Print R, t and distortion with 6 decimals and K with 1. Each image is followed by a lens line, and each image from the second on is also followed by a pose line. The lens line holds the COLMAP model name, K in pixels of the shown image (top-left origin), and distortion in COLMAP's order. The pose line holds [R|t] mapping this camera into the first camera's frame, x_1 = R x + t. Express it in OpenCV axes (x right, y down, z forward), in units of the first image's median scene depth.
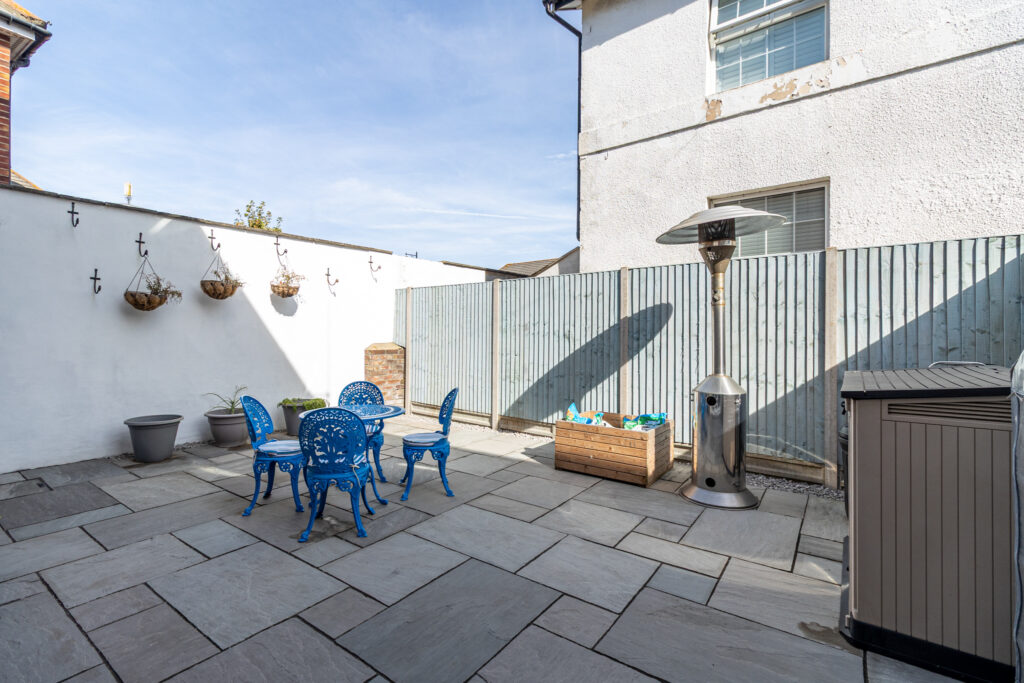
lens RADIAL K [[470.4, 0, 510.4], [0, 470.4, 329.9], [0, 0, 1]] dist [0.002210, -0.000475]
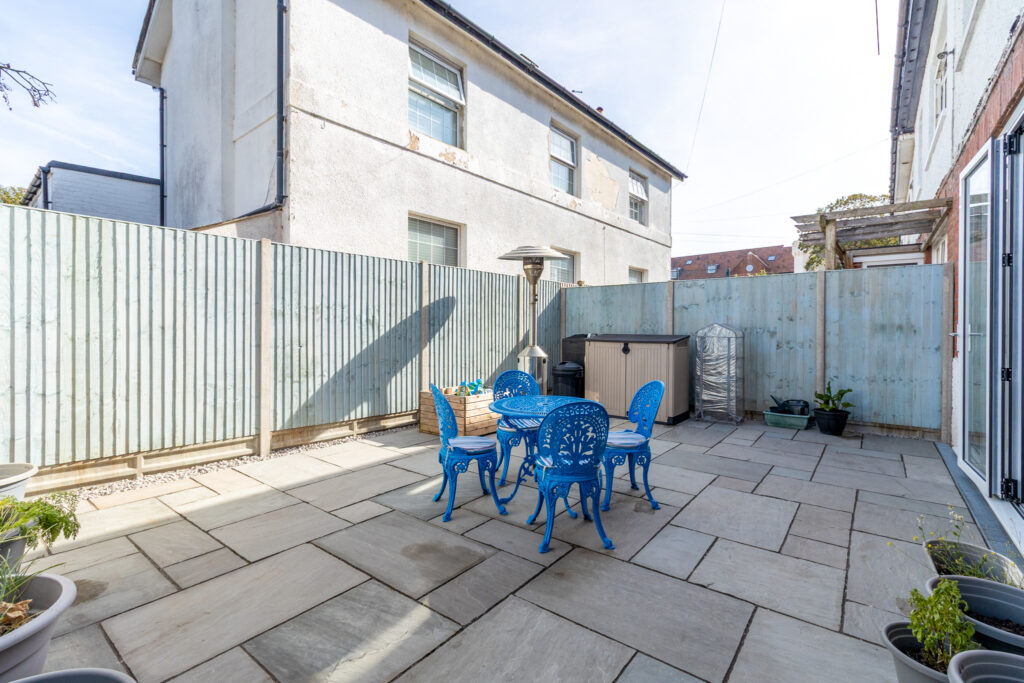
lens RADIAL K [[470.4, 0, 510.4], [0, 470.4, 329.9], [0, 0, 1]] dist [0.002210, -0.000475]
pose [[0.028349, -0.007003, 0.999574, -0.830923], [-0.013528, 0.999881, 0.007389, 0.019409], [-0.999507, -0.013732, 0.028251, 0.712344]]
